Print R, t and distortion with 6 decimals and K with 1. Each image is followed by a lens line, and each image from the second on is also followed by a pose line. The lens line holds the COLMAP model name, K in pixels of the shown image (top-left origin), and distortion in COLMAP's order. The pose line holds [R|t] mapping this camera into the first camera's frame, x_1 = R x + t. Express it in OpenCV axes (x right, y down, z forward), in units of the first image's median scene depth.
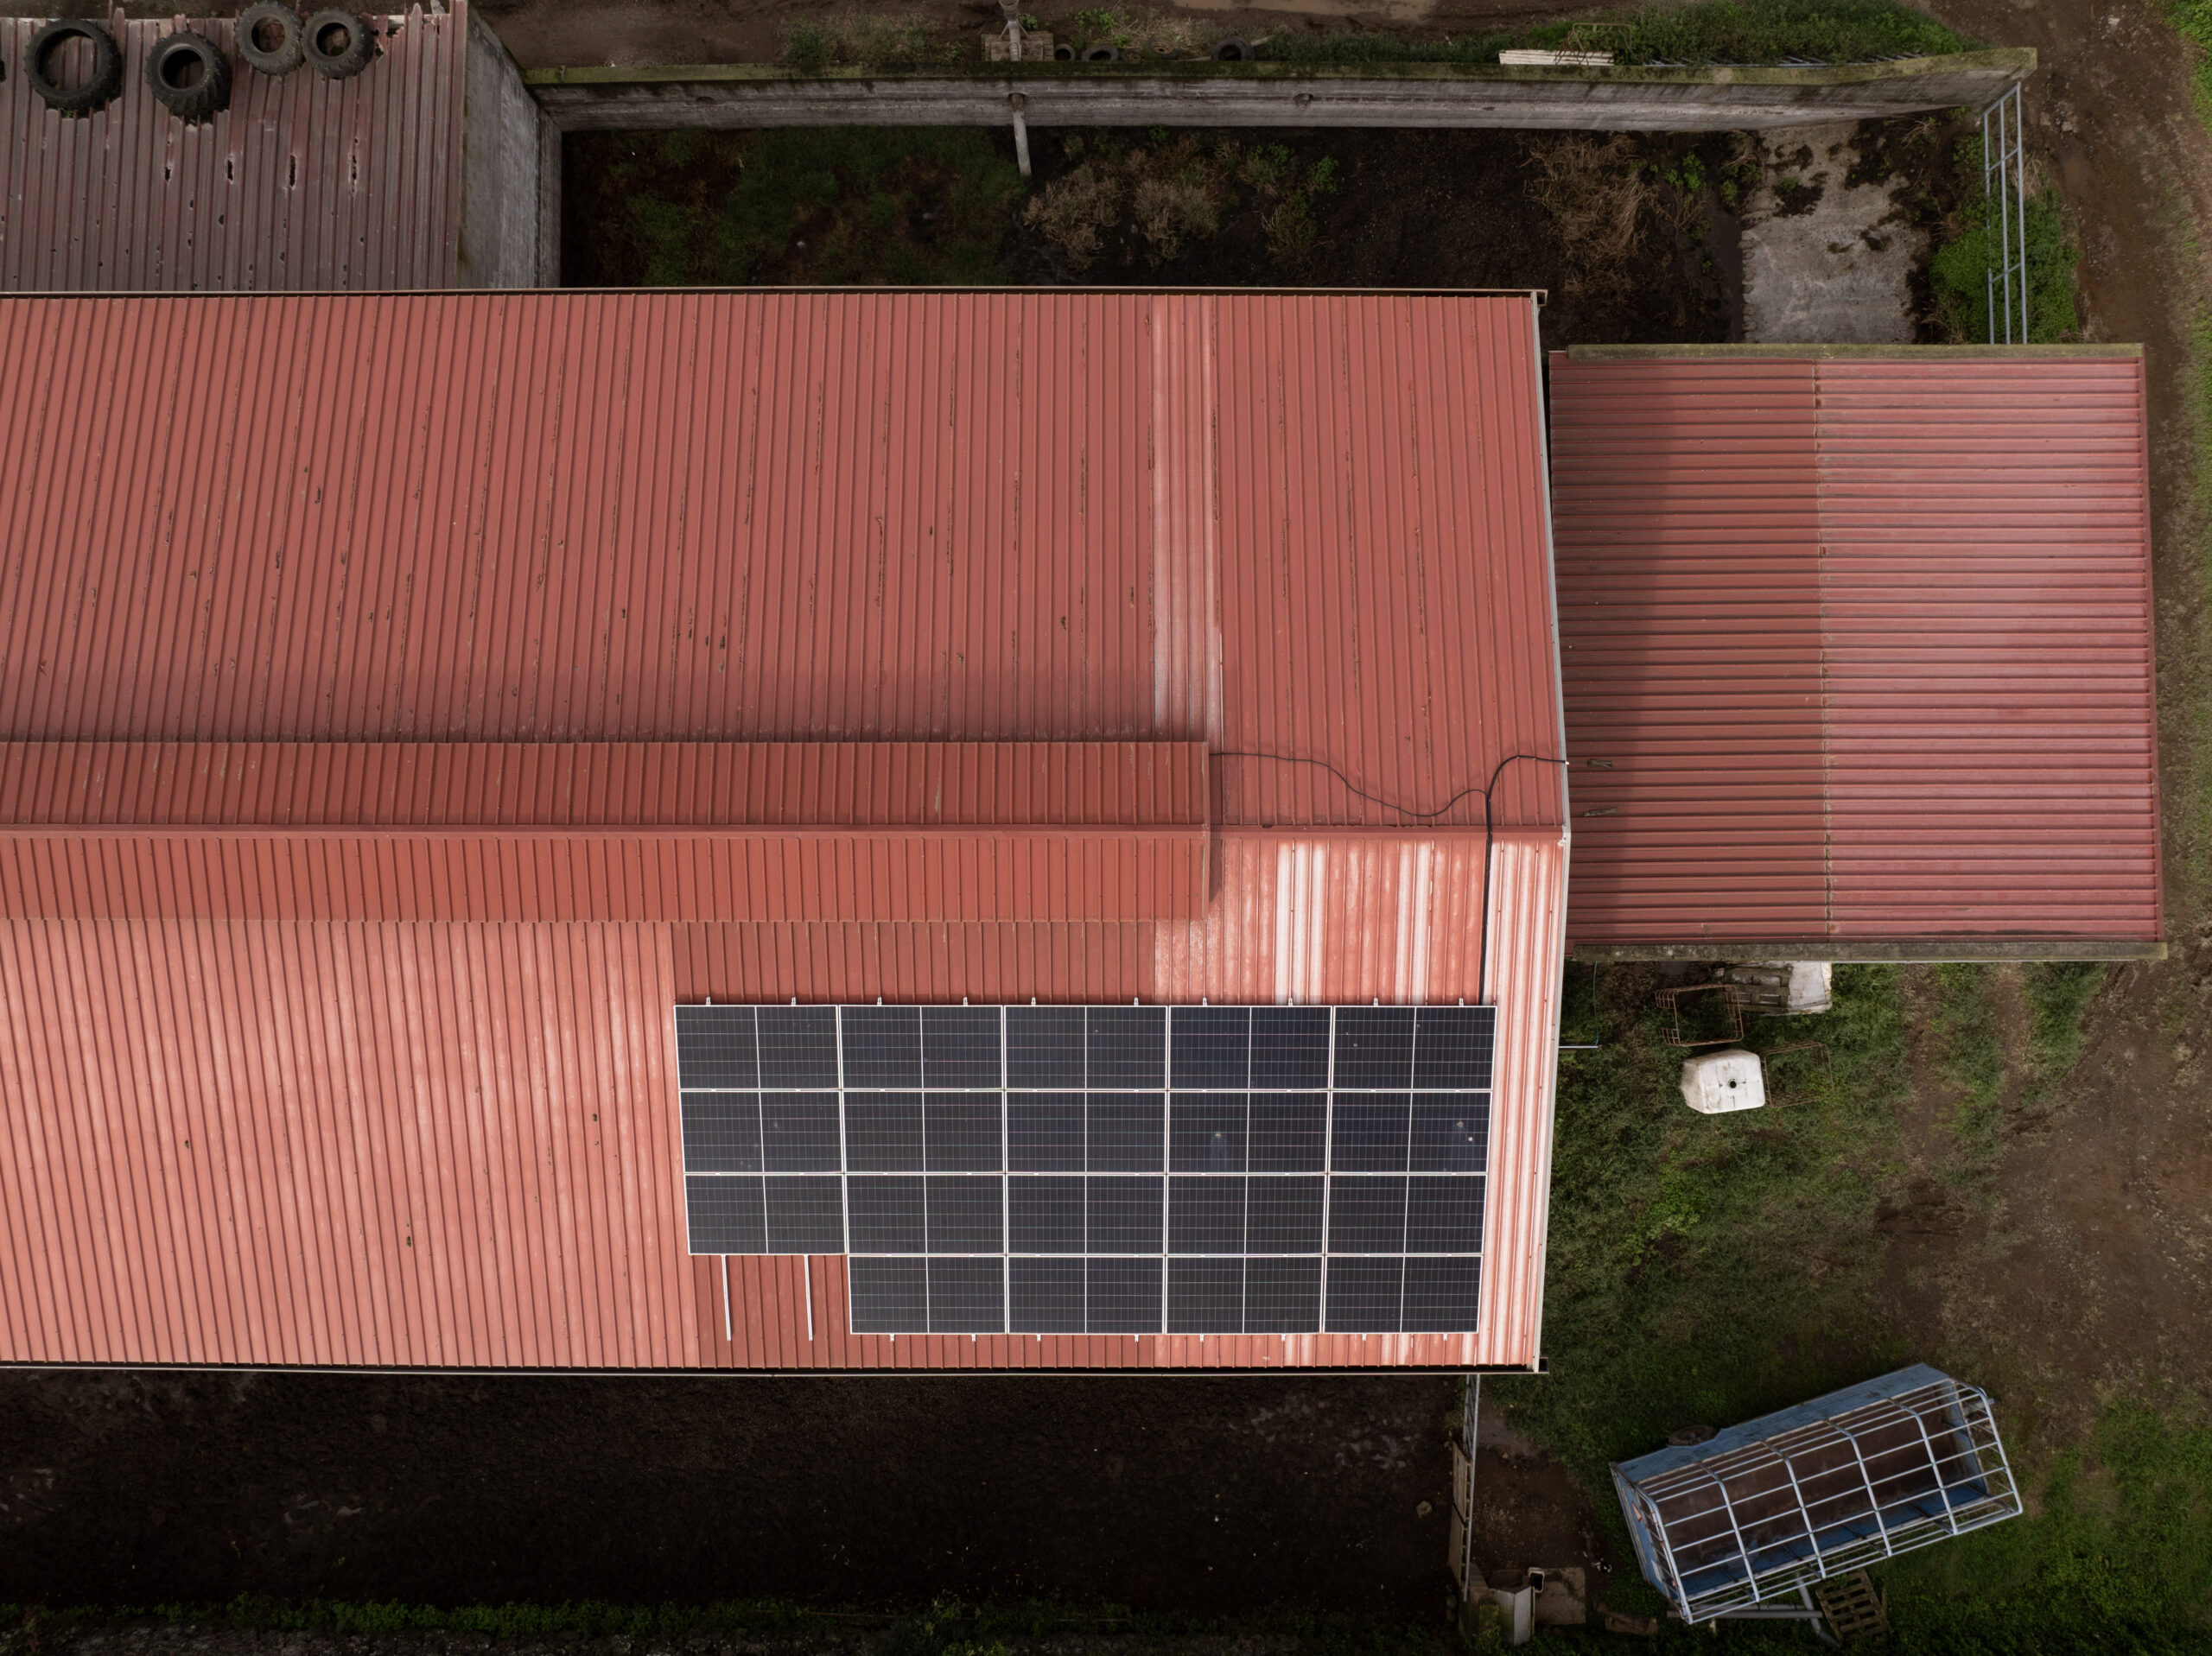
lens RADIAL K [[1556.0, 0, 1117.6], [0, 1556.0, 820.8], [0, 0, 1]] dist [-0.032525, 0.001035]
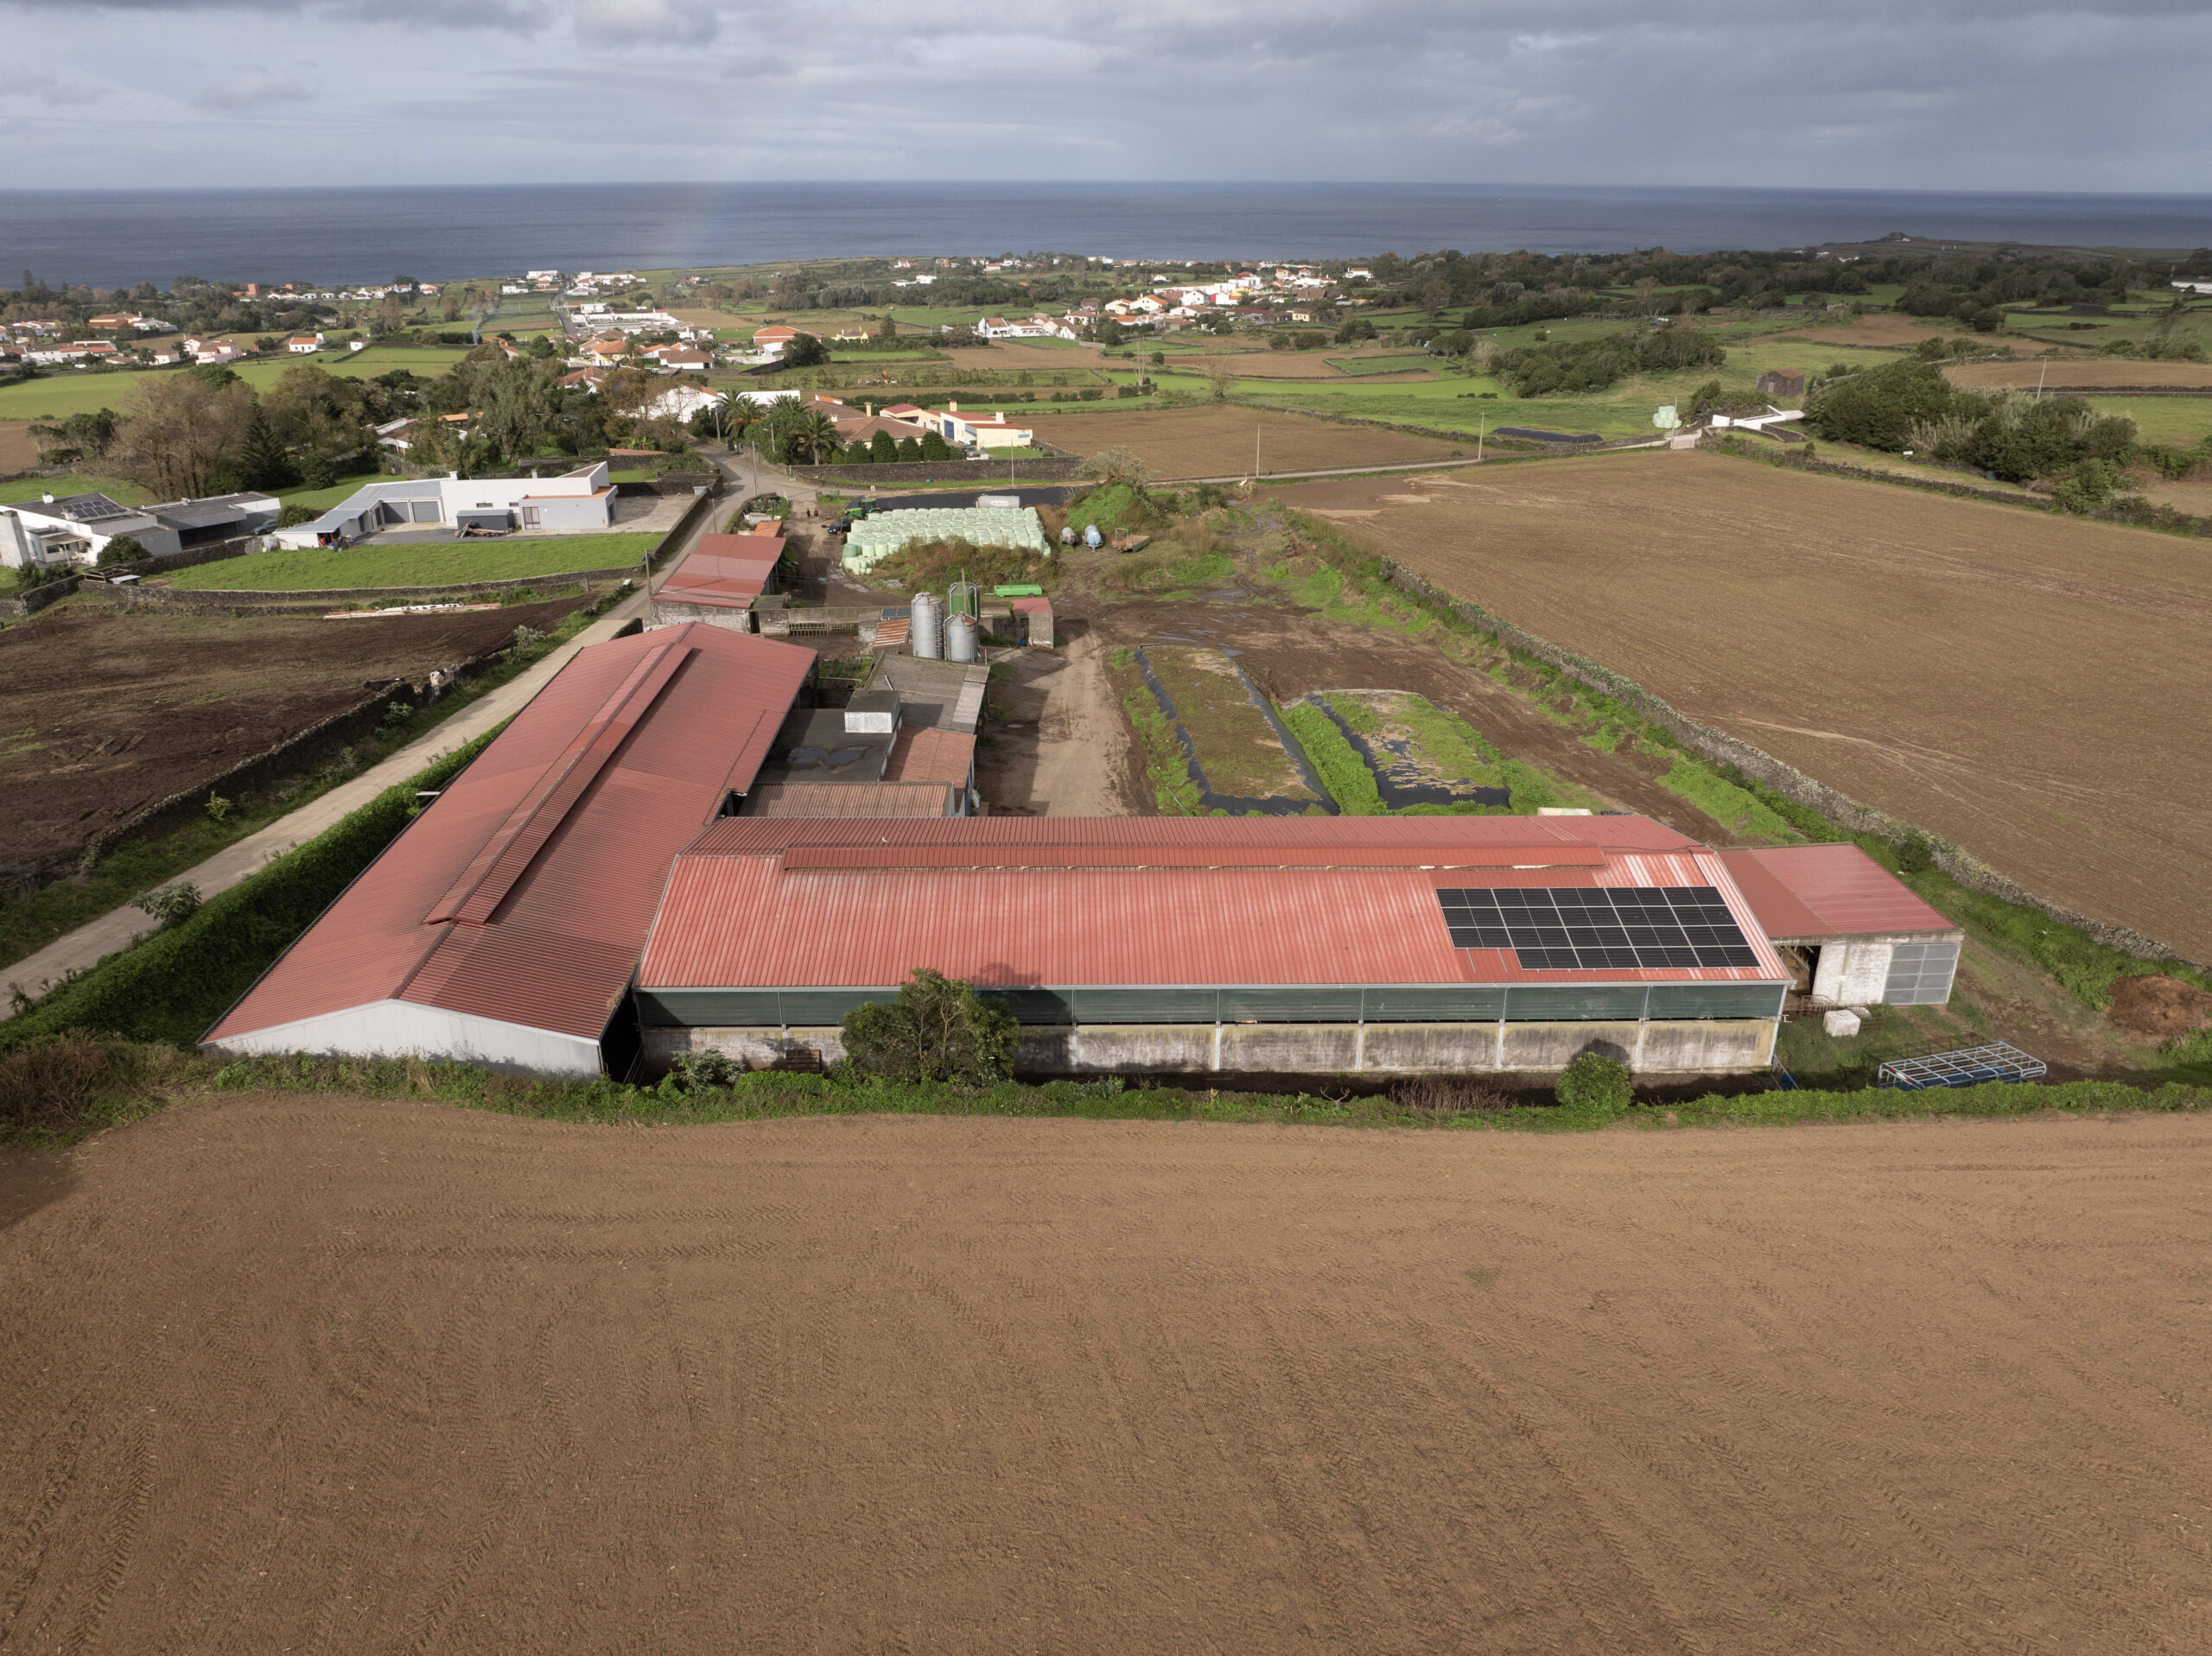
lens RADIAL K [[1558.3, 0, 1116.8], [0, 1558.3, 827.4], [0, 0, 1]] dist [-0.043582, 0.008858]
pose [[0.999301, -0.011251, 0.035636, -0.864481], [0.037204, 0.389403, -0.920316, 2.393191], [-0.003522, 0.920999, 0.389549, -0.192847]]
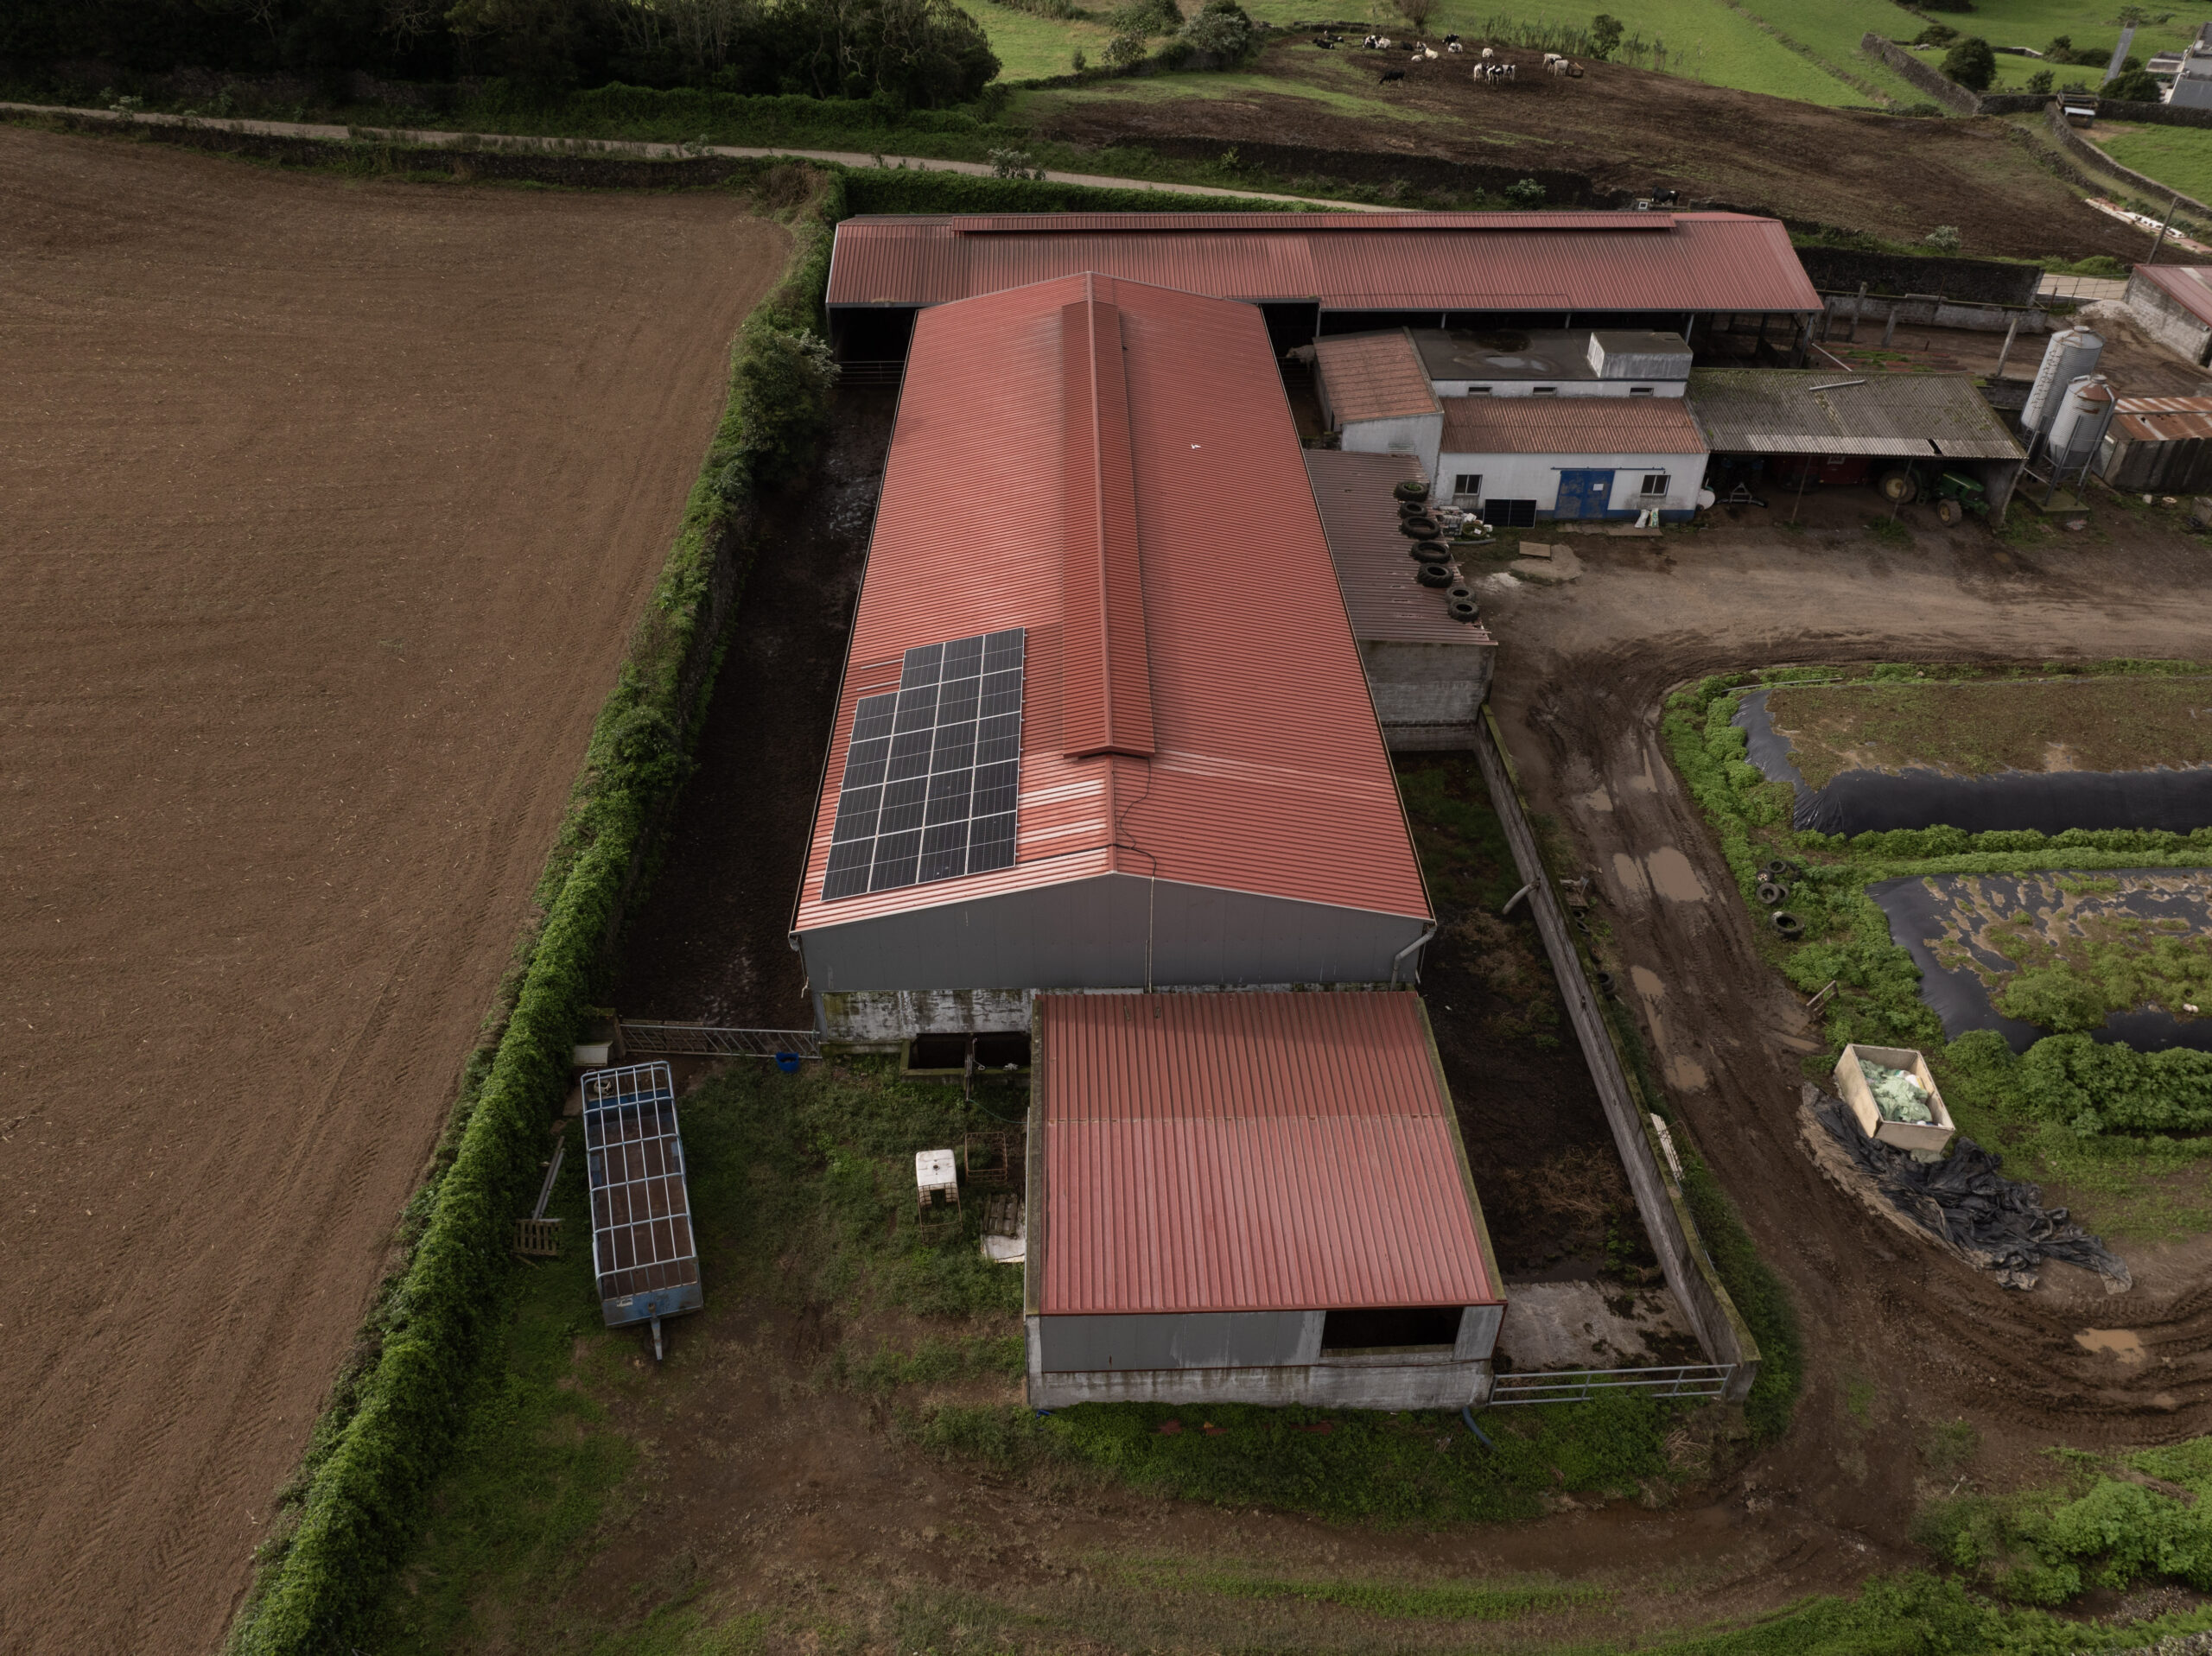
lens RADIAL K [[1556.0, 0, 1117.6], [0, 1556.0, 820.8], [0, 0, 1]] dist [-0.032525, 0.001035]
pose [[0.026278, 0.610360, -0.791688, 1.444006], [-0.999655, 0.016087, -0.020779, 0.033911], [0.000053, 0.791961, 0.610572, -0.108762]]
